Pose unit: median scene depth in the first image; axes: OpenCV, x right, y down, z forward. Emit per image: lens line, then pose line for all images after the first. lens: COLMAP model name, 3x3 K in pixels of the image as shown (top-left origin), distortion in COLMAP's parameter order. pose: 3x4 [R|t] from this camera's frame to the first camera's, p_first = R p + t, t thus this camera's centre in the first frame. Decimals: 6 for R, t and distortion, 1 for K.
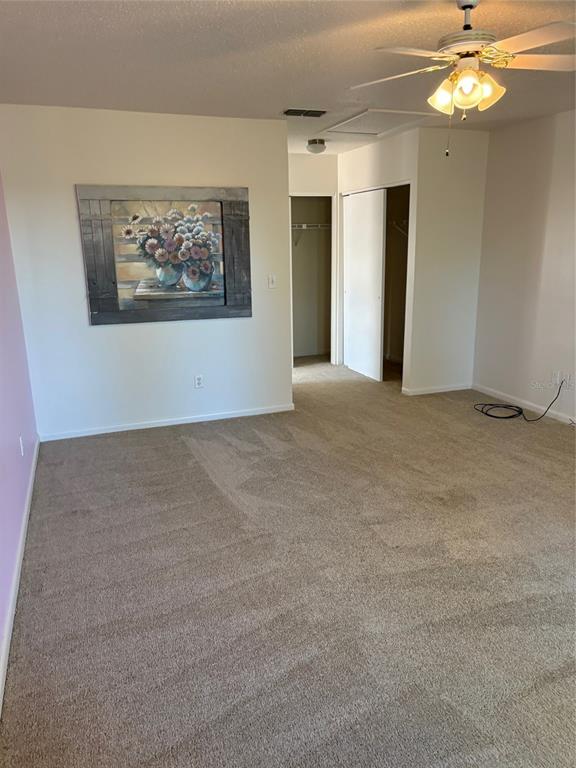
lens RADIAL K [[577.2, 0, 288.5], [0, 577.2, 386.0], [0, 0, 1]] dist [0.040522, -0.038961]
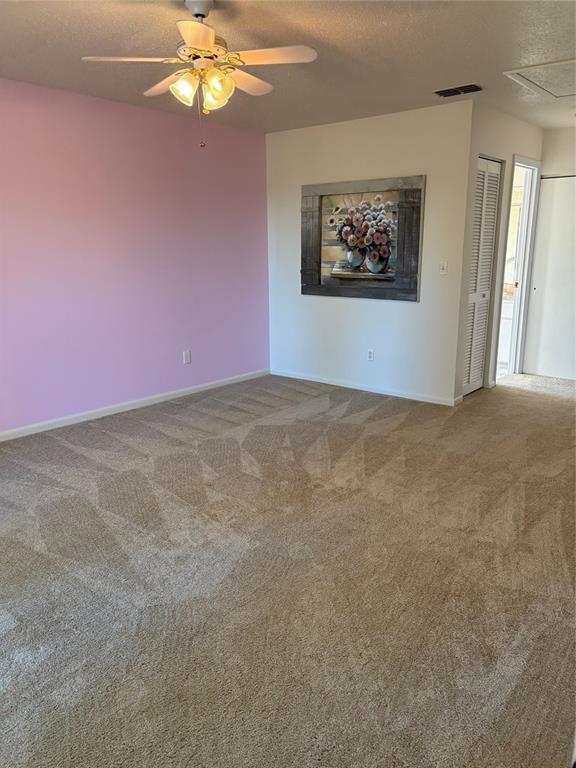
lens RADIAL K [[577.2, 0, 287.2], [0, 577.2, 384.2], [0, 0, 1]] dist [0.040522, -0.038961]
pose [[0.495526, 0.218772, -0.840591, 0.758769], [-0.210403, 0.969172, 0.128204, -0.066221], [0.842724, 0.113334, 0.526280, 0.305654]]
